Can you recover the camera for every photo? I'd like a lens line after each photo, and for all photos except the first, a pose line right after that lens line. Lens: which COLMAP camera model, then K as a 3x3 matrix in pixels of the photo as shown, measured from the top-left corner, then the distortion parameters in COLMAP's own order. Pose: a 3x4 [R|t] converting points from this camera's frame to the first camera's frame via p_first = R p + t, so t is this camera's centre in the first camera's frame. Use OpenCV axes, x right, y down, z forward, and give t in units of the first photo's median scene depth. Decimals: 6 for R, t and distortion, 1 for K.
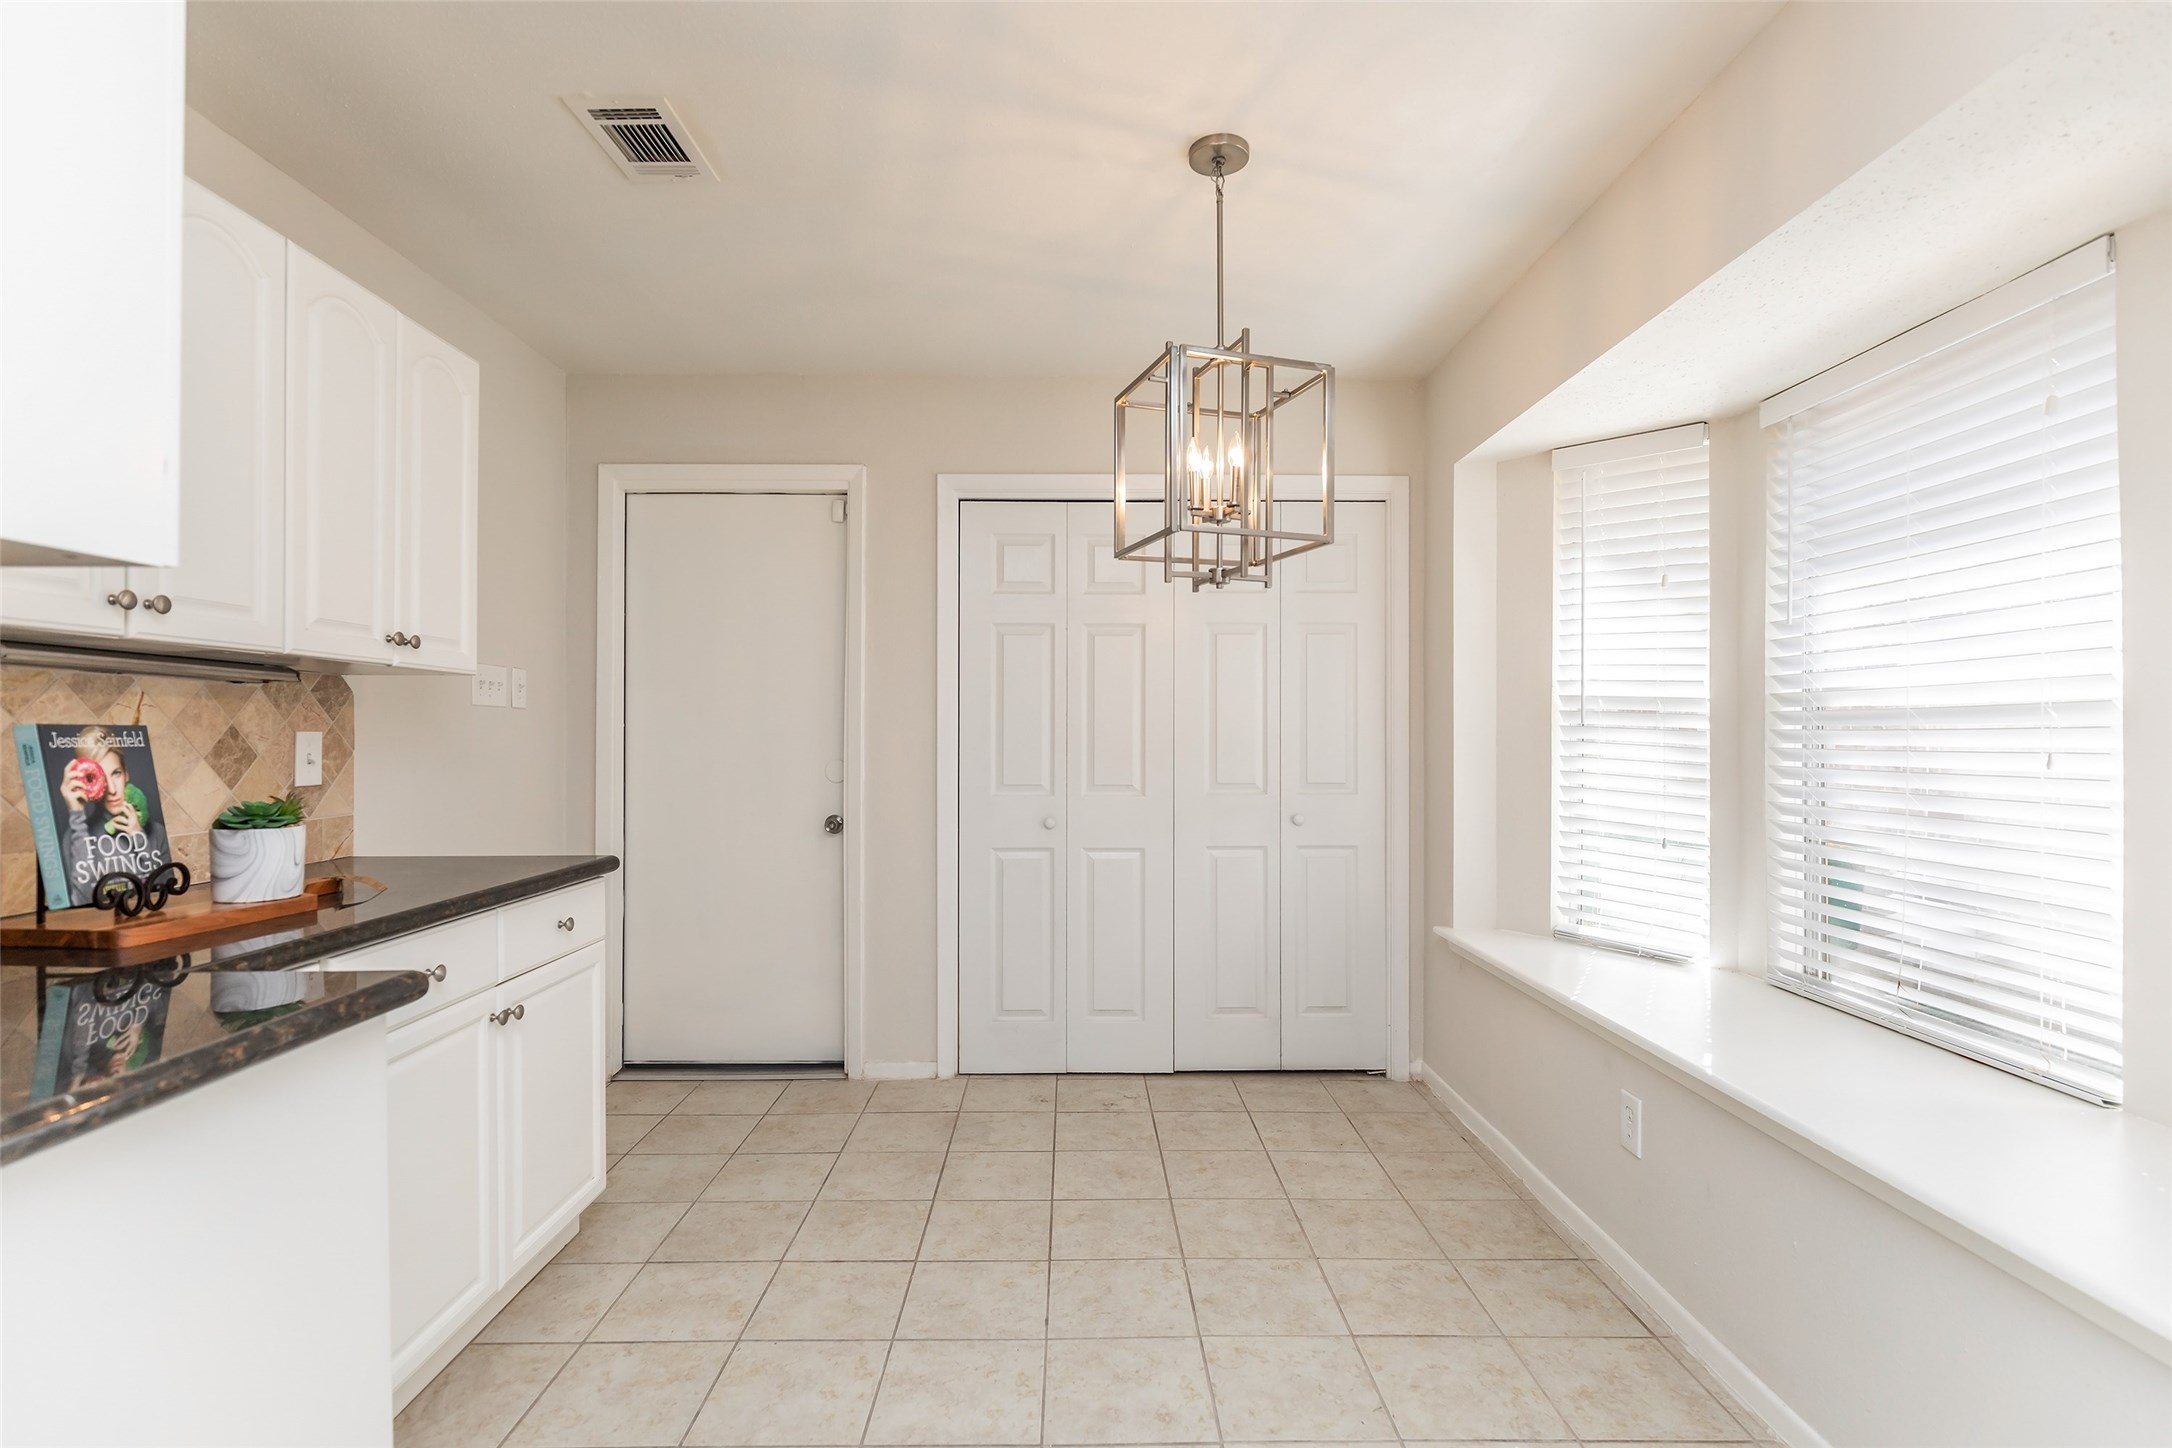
lens RADIAL K [[1039.6, 0, 1098.9], [0, 1039.6, 729.9], [0, 0, 1]] dist [0.000948, 0.000004]
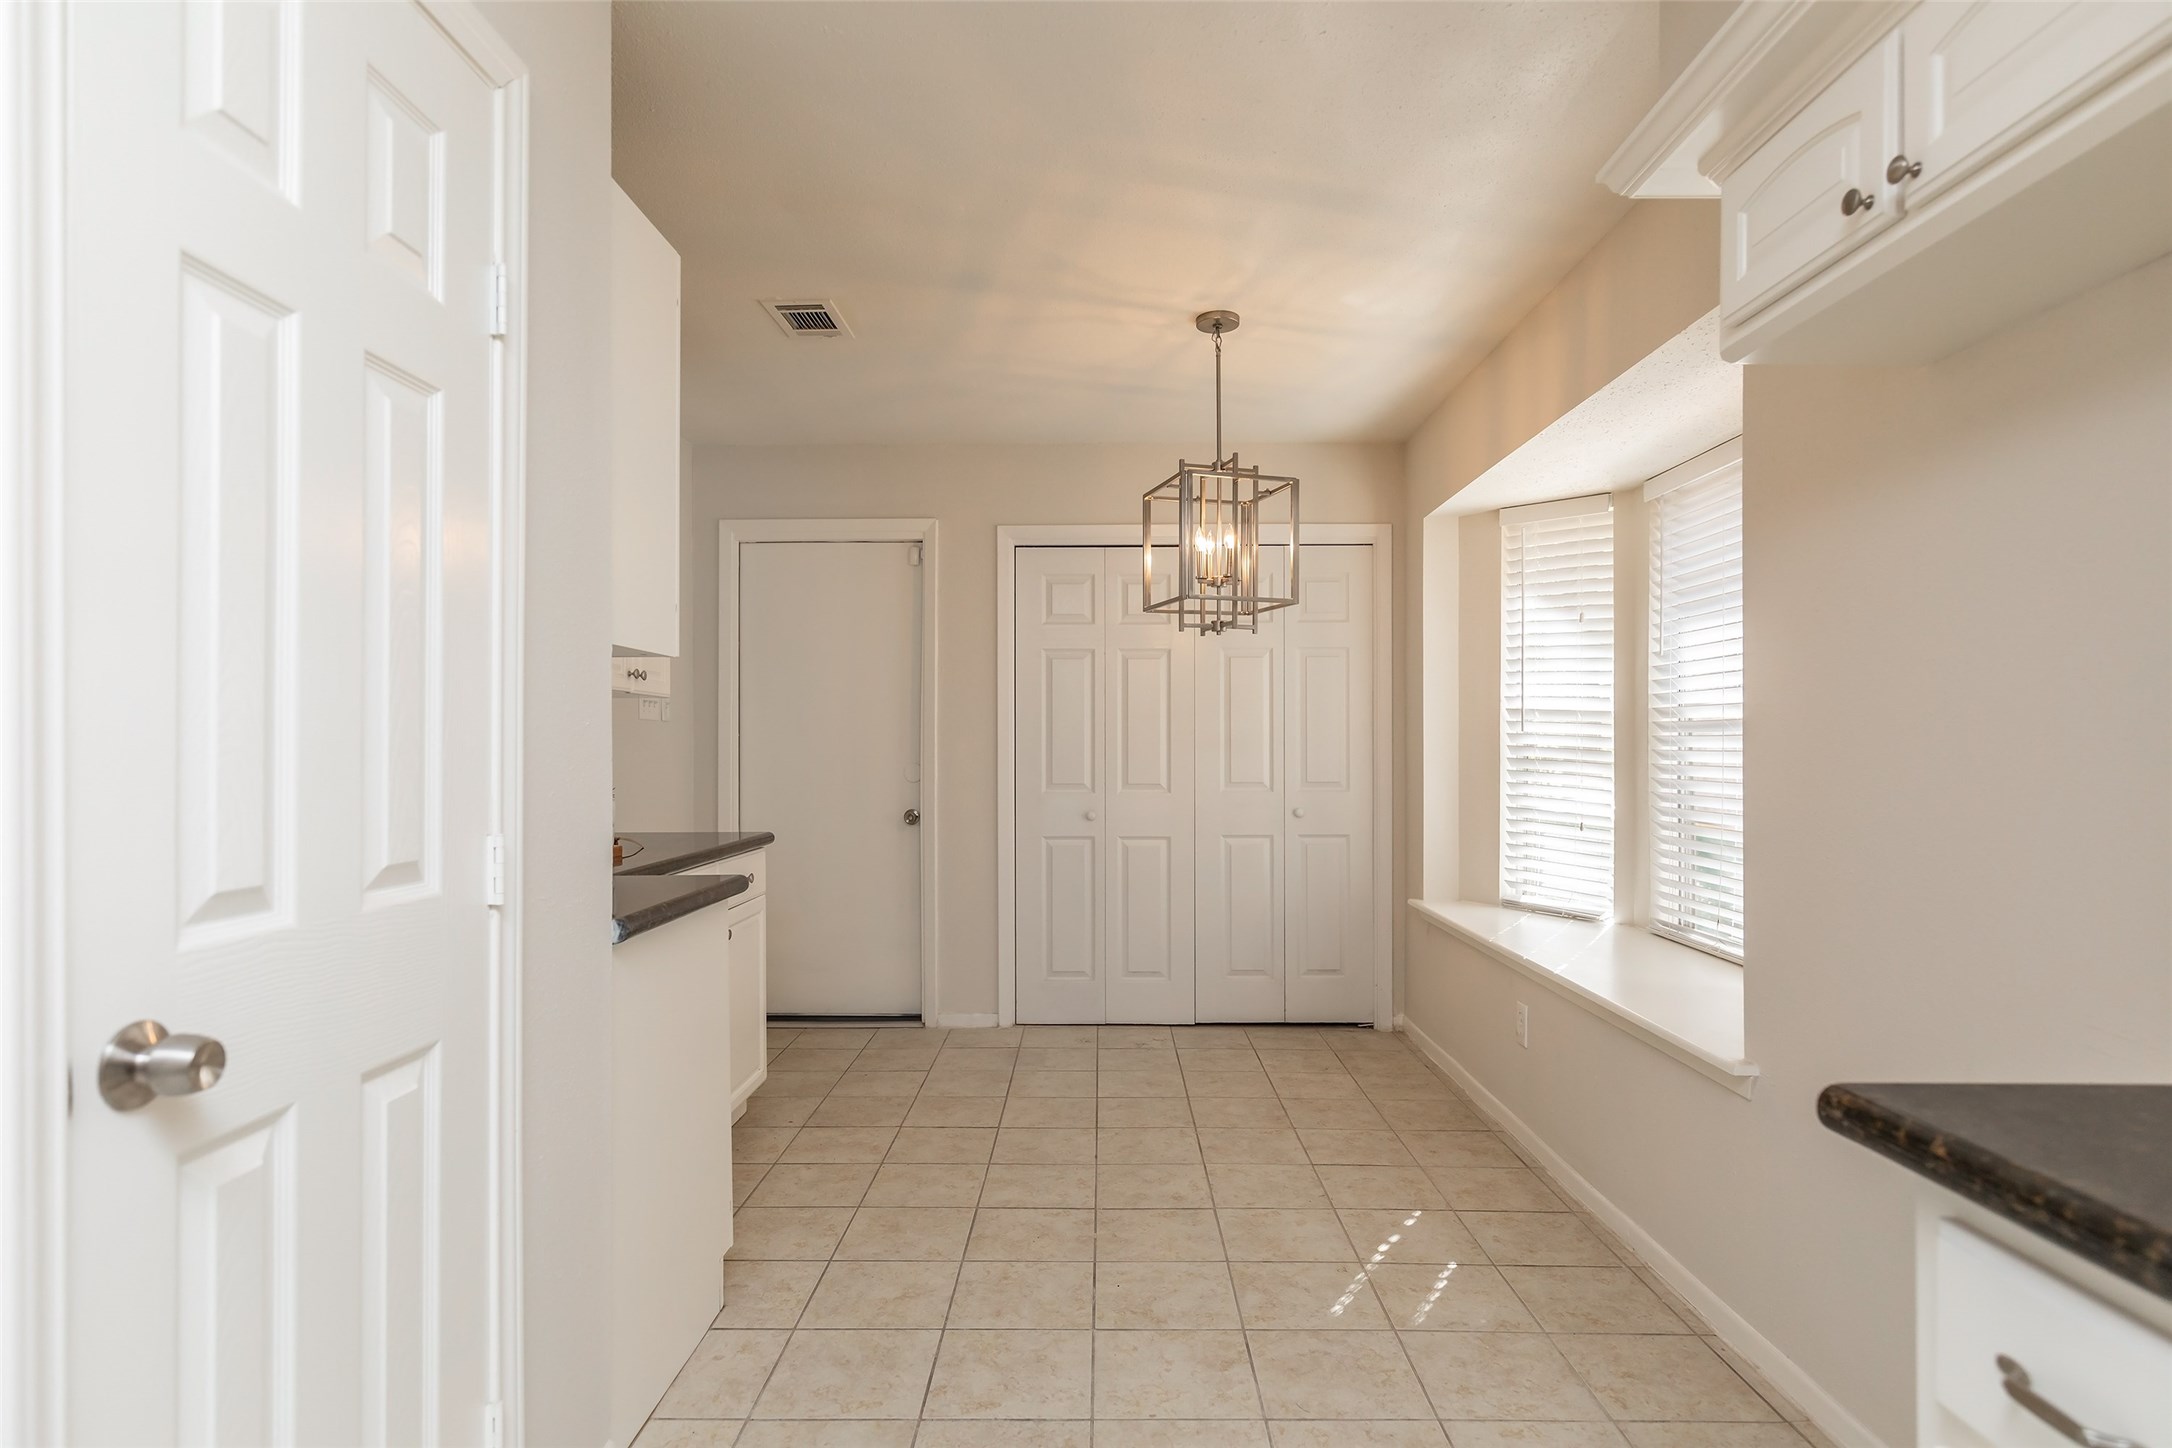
lens RADIAL K [[1155.0, 0, 1101.4], [0, 1155.0, 738.3], [0, 0, 1]] dist [-0.000282, 0.000010]
pose [[0.999658, -0.002606, -0.026007, -0.000764], [0.002612, 0.999997, 0.000202, 0.000600], [0.026006, -0.000270, 0.999662, -0.471511]]
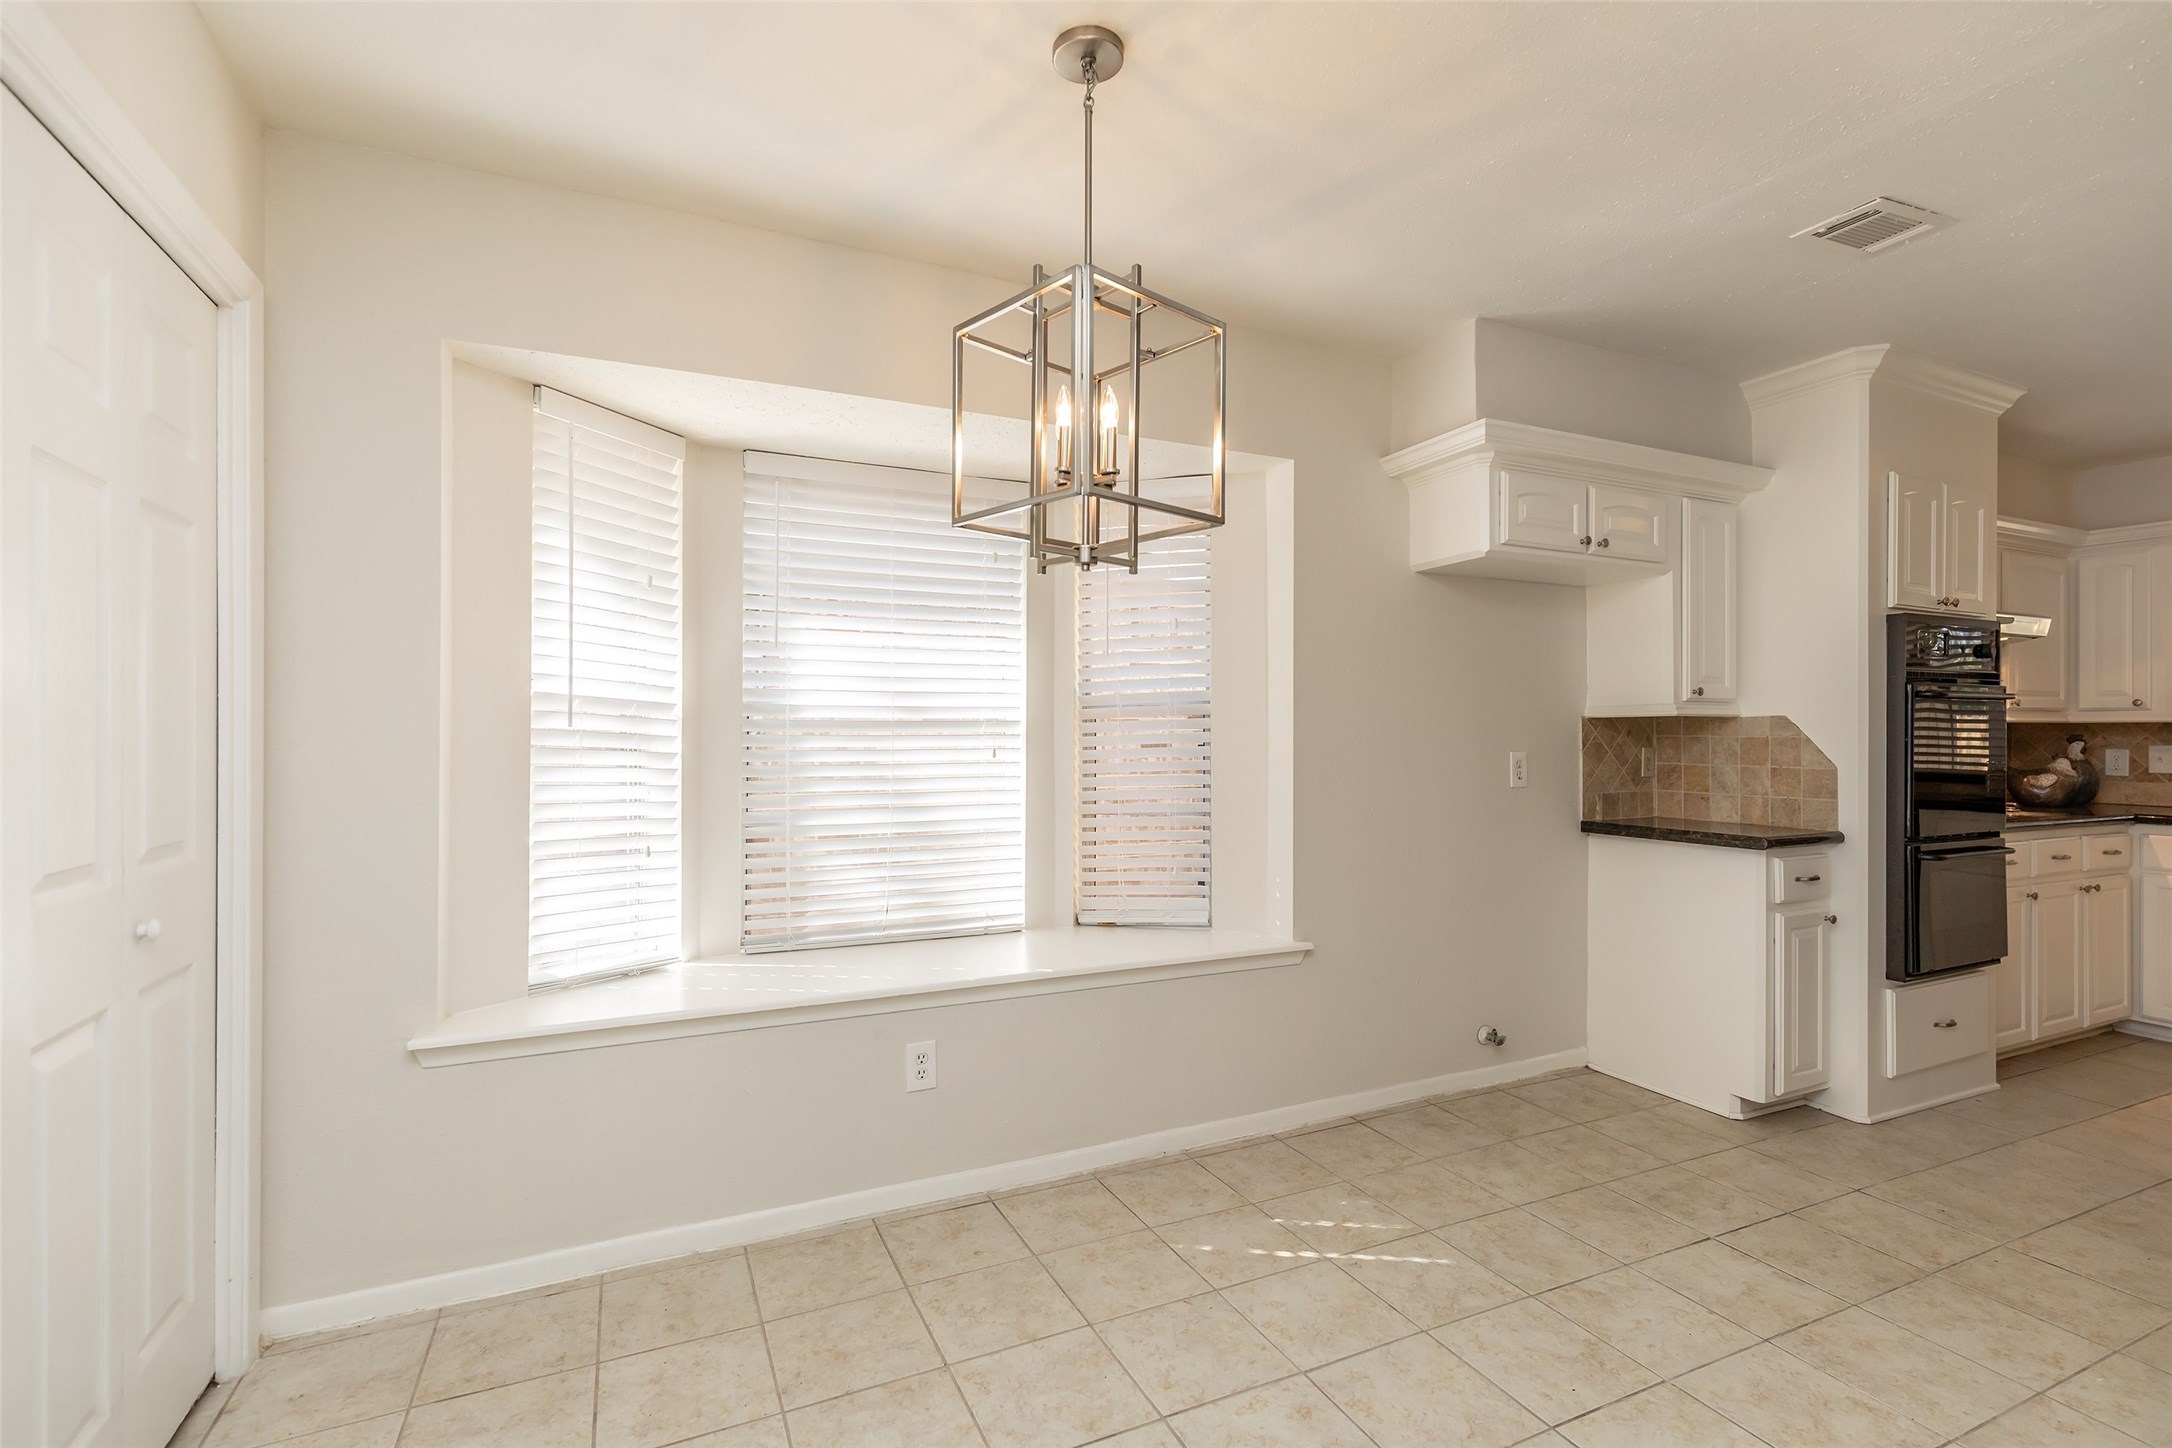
lens RADIAL K [[987.4, 0, 1084.9], [0, 987.4, 728.9], [0, 0, 1]] dist [0.012971, -0.001993]
pose [[-0.403548, 0.002265, 0.914956, -0.533297], [-0.005794, 0.999971, -0.005031, -0.003364], [-0.914940, -0.007332, -0.403523, 1.142595]]
